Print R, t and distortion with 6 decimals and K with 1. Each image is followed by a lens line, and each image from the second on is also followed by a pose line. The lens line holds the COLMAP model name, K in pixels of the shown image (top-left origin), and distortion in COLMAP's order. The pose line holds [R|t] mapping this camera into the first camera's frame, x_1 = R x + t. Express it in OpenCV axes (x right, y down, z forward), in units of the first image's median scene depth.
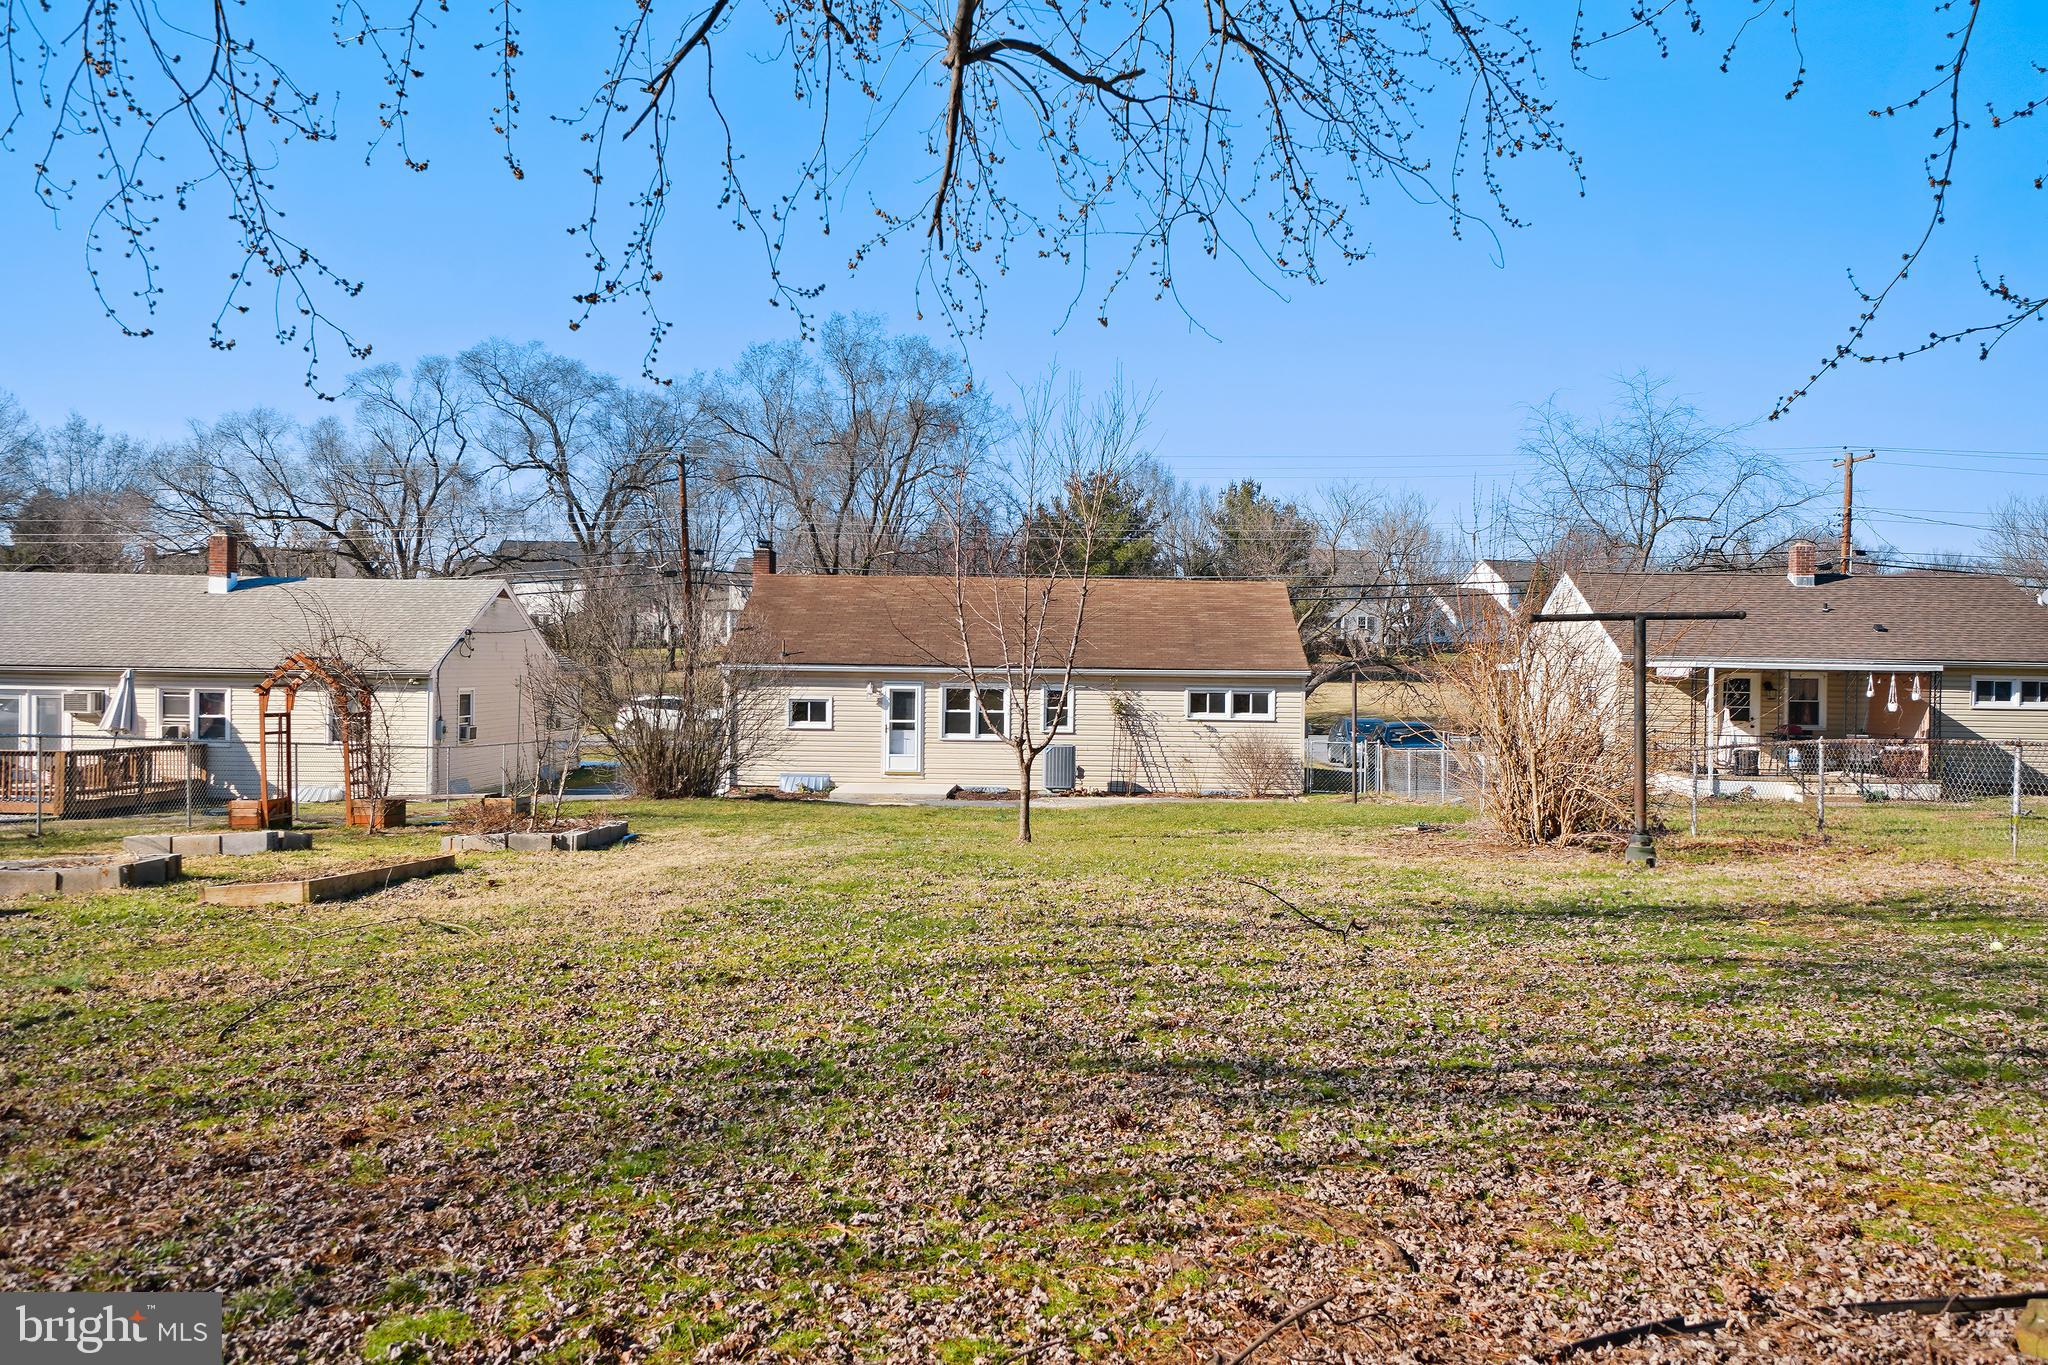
lens RADIAL K [[1543.0, 0, 1024.0], [0, 1543.0, 682.5], [0, 0, 1]] dist [0.033699, 0.000959]
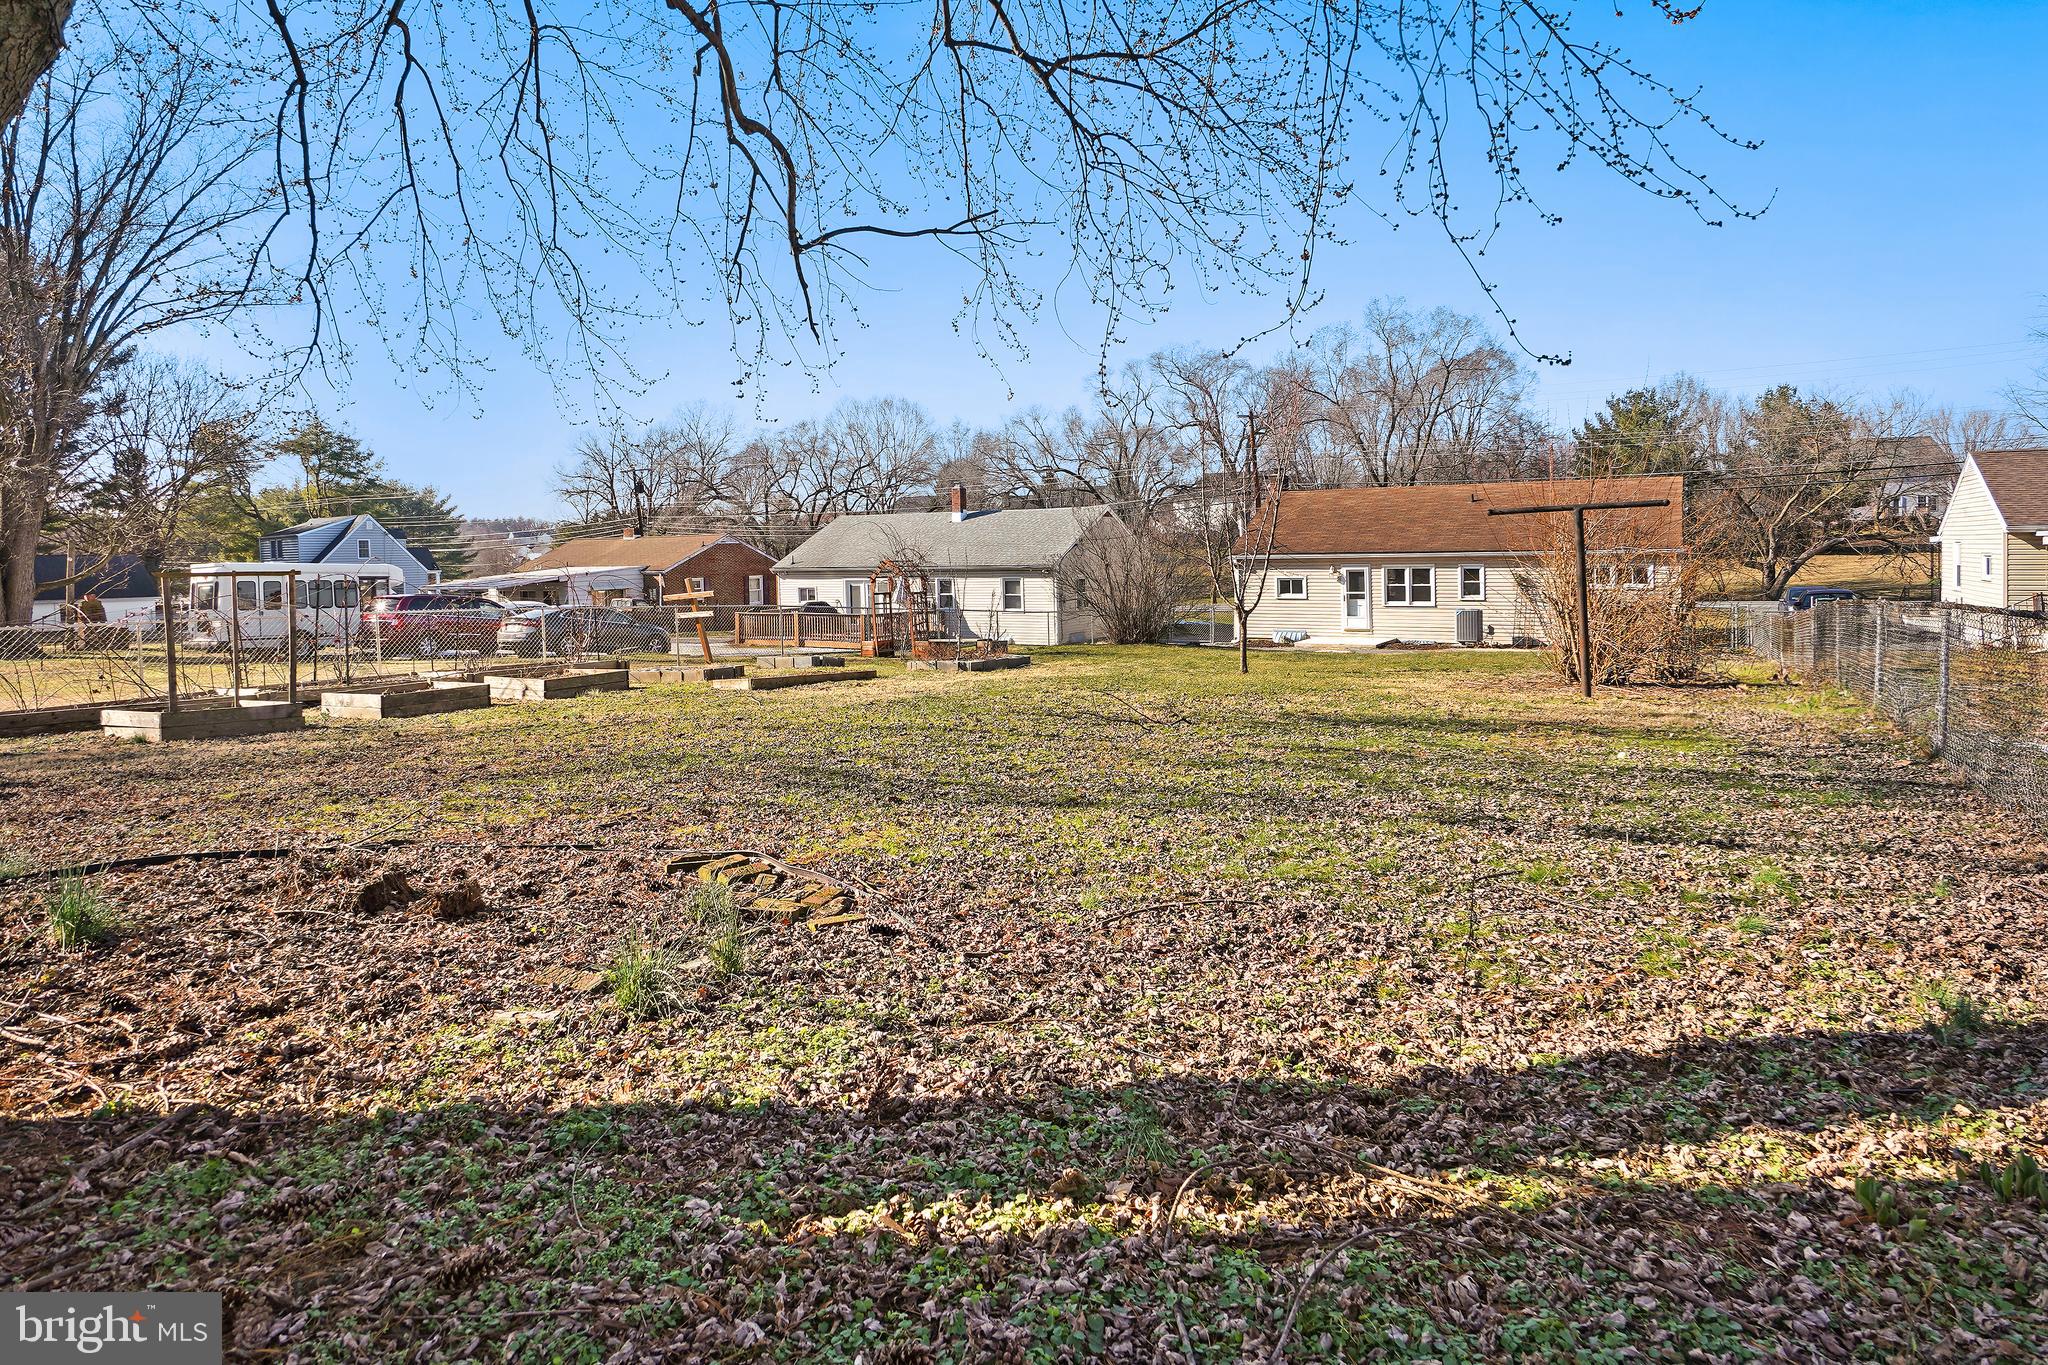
lens RADIAL K [[1081.0, 0, 1024.7], [0, 1081.0, 596.6], [0, 0, 1]] dist [-0.002909, -0.000297]
pose [[0.885599, -0.010346, -0.464336, 0.109526], [0.022616, 0.999527, 0.020863, 0.001278], [0.463900, -0.028978, 0.885413, -0.006867]]
